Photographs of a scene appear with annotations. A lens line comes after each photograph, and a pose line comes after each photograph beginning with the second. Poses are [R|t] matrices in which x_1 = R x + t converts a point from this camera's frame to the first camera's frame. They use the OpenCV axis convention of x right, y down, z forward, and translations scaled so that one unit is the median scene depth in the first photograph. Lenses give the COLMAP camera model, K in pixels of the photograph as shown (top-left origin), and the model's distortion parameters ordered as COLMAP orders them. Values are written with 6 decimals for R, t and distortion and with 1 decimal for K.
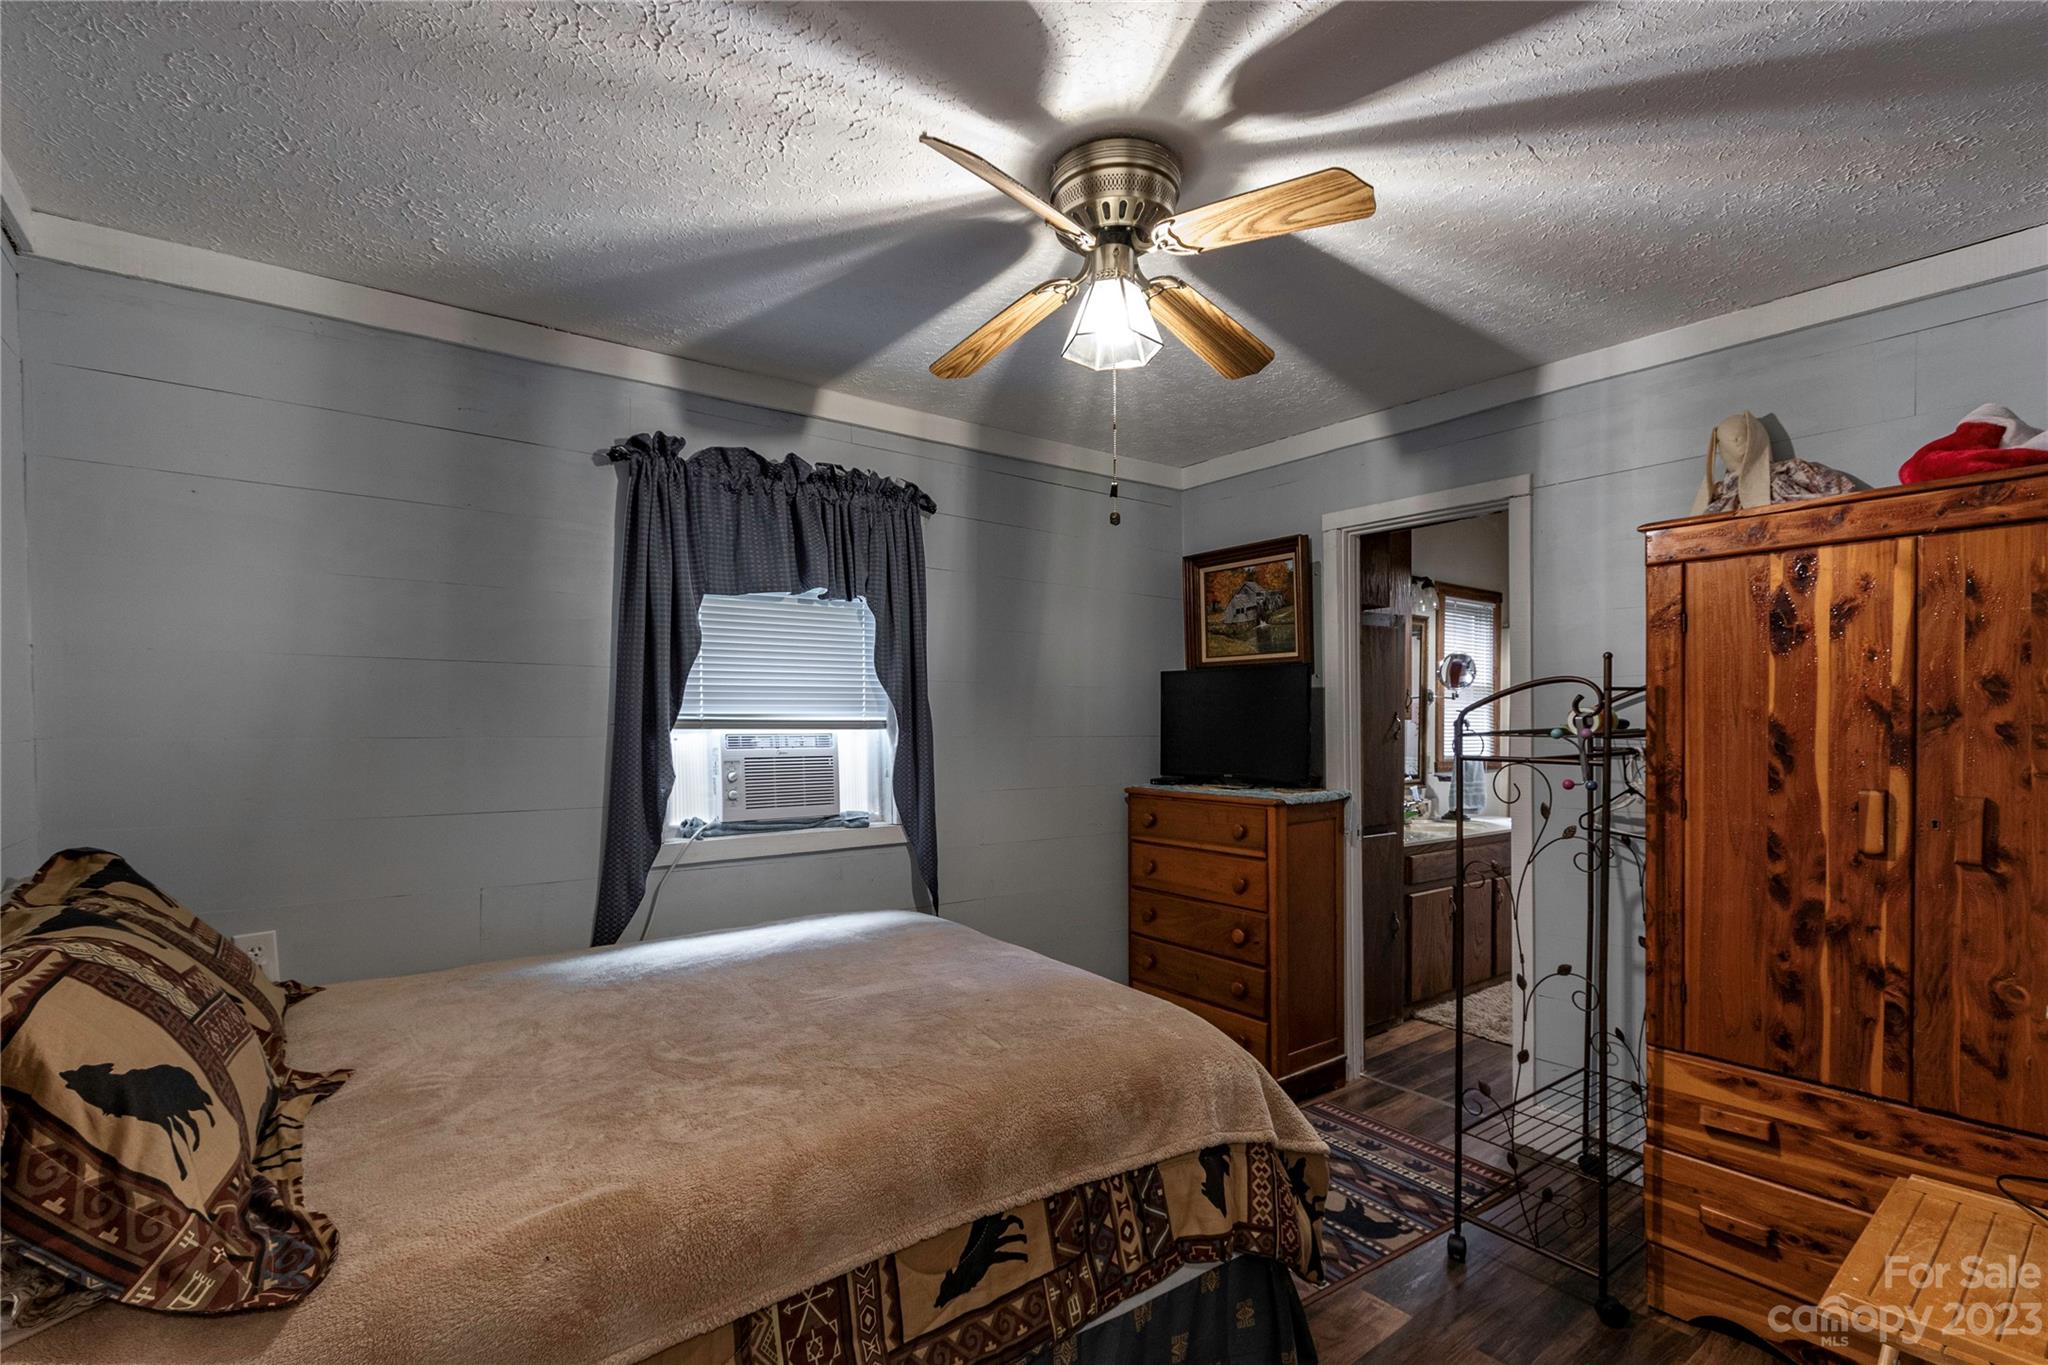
lens RADIAL K [[948.0, 0, 1020.4], [0, 948.0, 736.9], [0, 0, 1]] dist [0.003163, -0.000788]
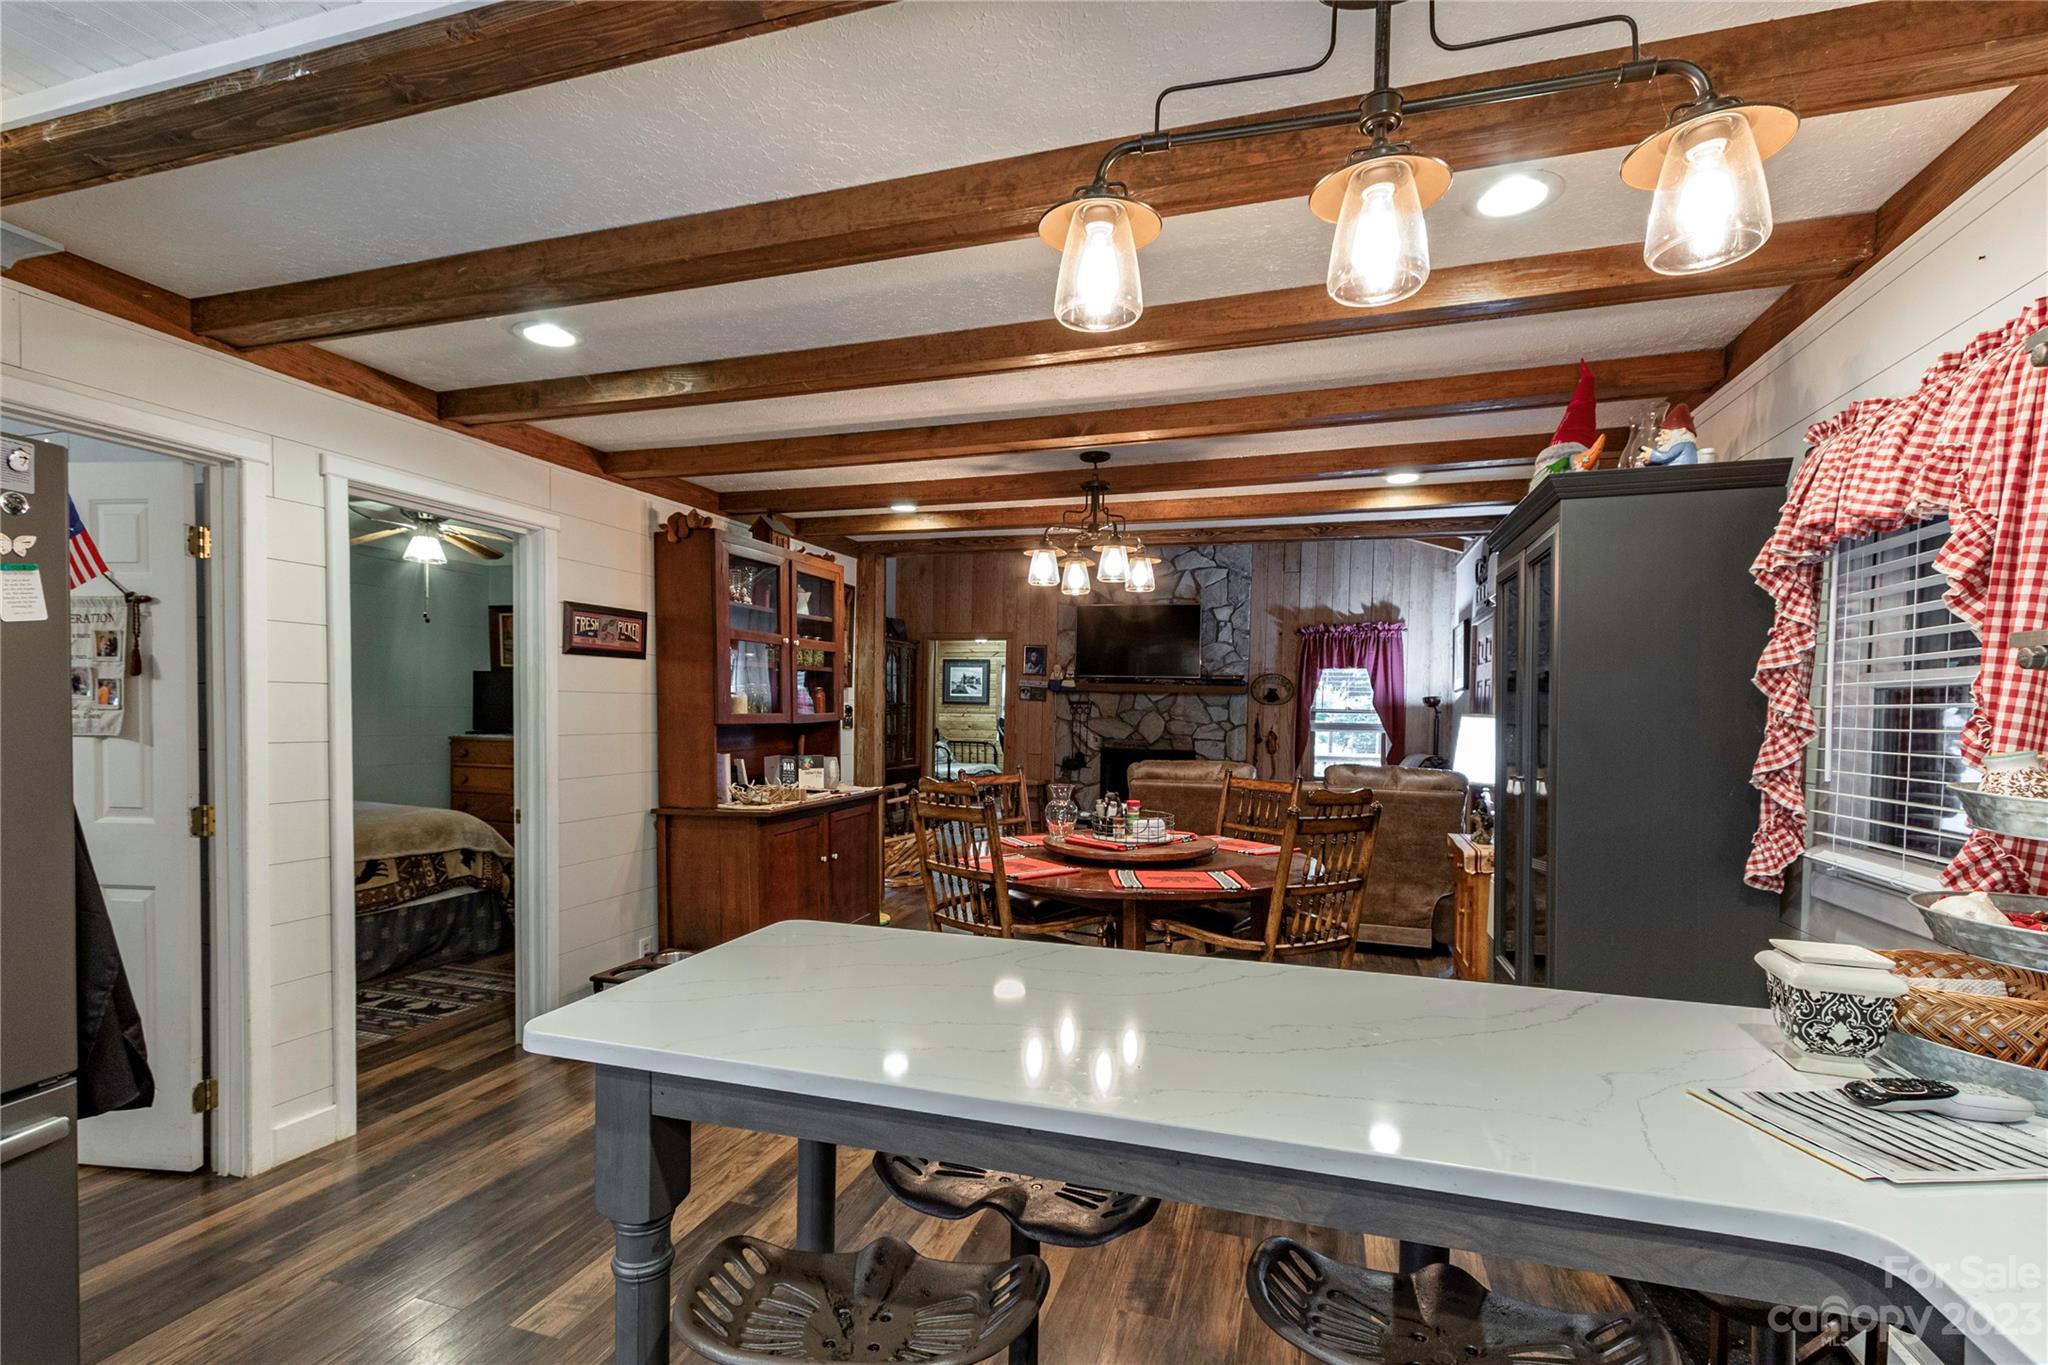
lens RADIAL K [[948.0, 0, 1020.4], [0, 948.0, 736.9], [0, 0, 1]] dist [0.003163, -0.000788]
pose [[0.819356, 0.001513, 0.573284, -0.067594], [-0.009653, 0.999891, 0.011158, 0.053326], [-0.573204, -0.014676, 0.819281, -2.318932]]
